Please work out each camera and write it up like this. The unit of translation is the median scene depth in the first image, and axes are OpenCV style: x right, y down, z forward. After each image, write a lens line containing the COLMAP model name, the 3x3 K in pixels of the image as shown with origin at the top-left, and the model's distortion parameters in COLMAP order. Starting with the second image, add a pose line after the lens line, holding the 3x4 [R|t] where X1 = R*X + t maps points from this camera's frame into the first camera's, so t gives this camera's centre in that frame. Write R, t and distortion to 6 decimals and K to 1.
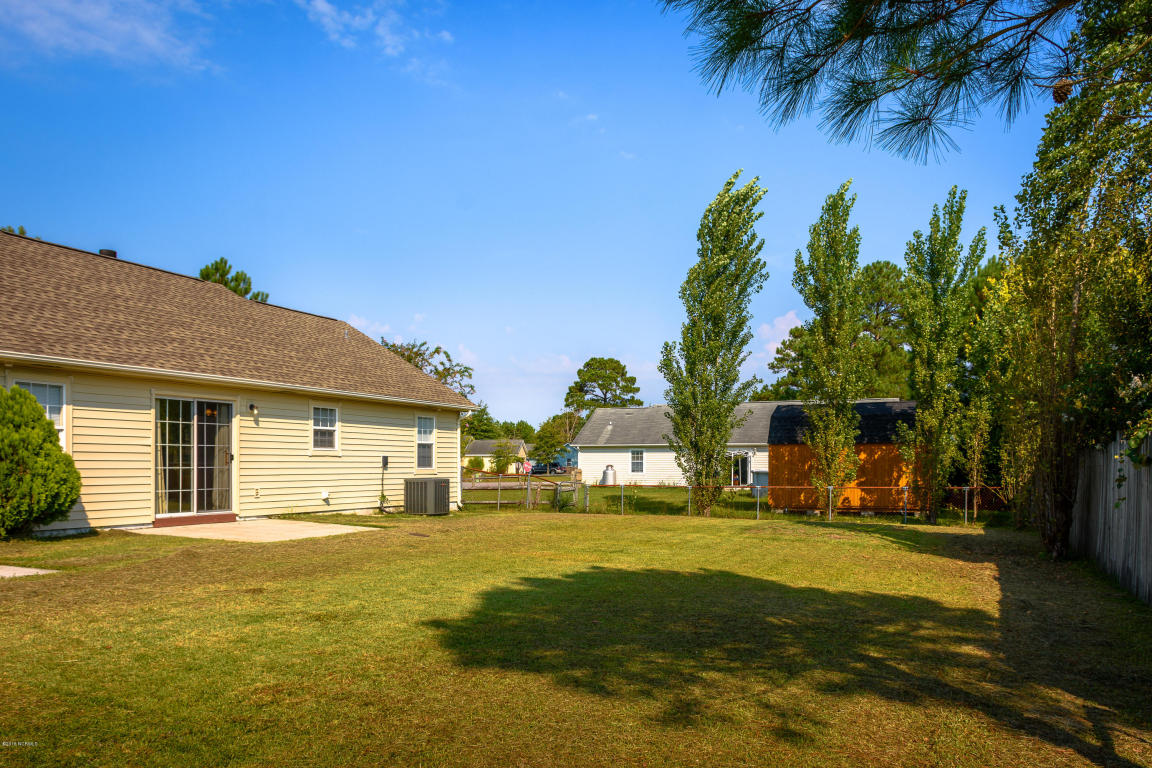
lens RADIAL K [[894.8, 0, 576.0], [0, 894.8, 384.0], [0, 0, 1]] dist [-0.000618, -0.000072]
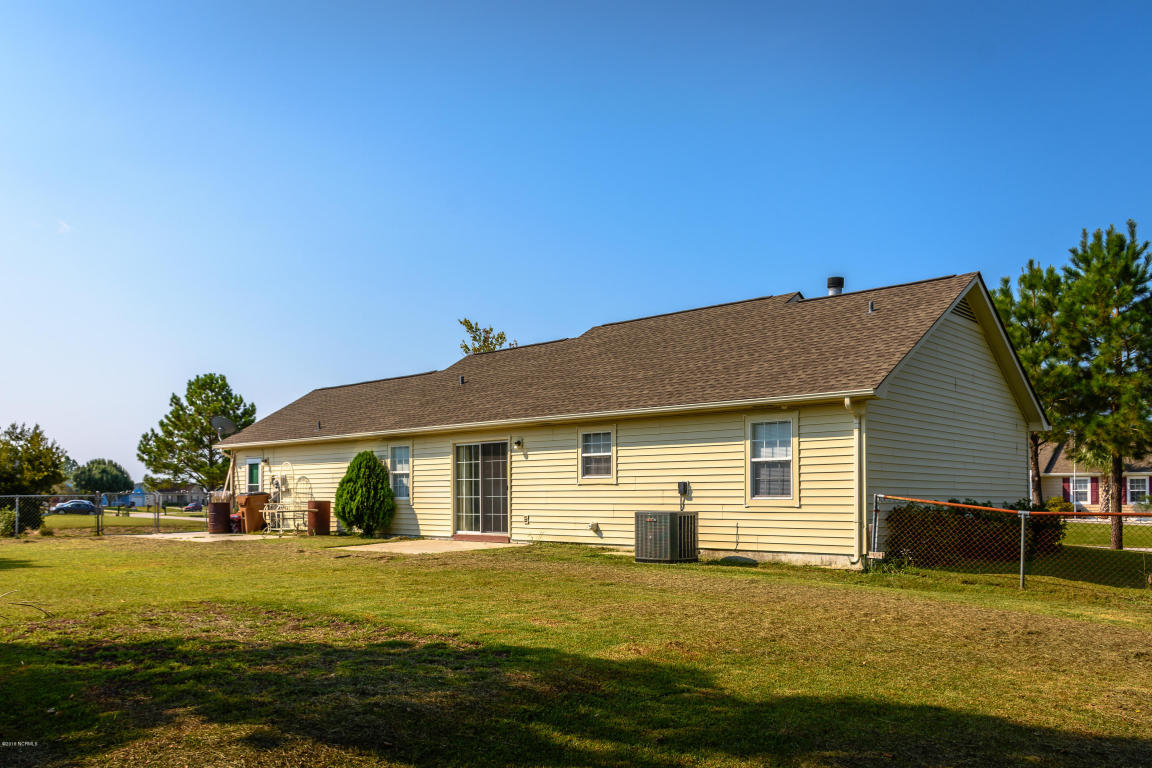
lens RADIAL K [[894.8, 0, 576.0], [0, 894.8, 384.0], [0, 0, 1]] dist [-0.000618, -0.000072]
pose [[-0.332011, -0.117991, -0.935867, 0.636499], [0.086781, 0.984117, -0.154861, 0.124703], [0.939275, -0.132631, -0.316498, 1.338442]]
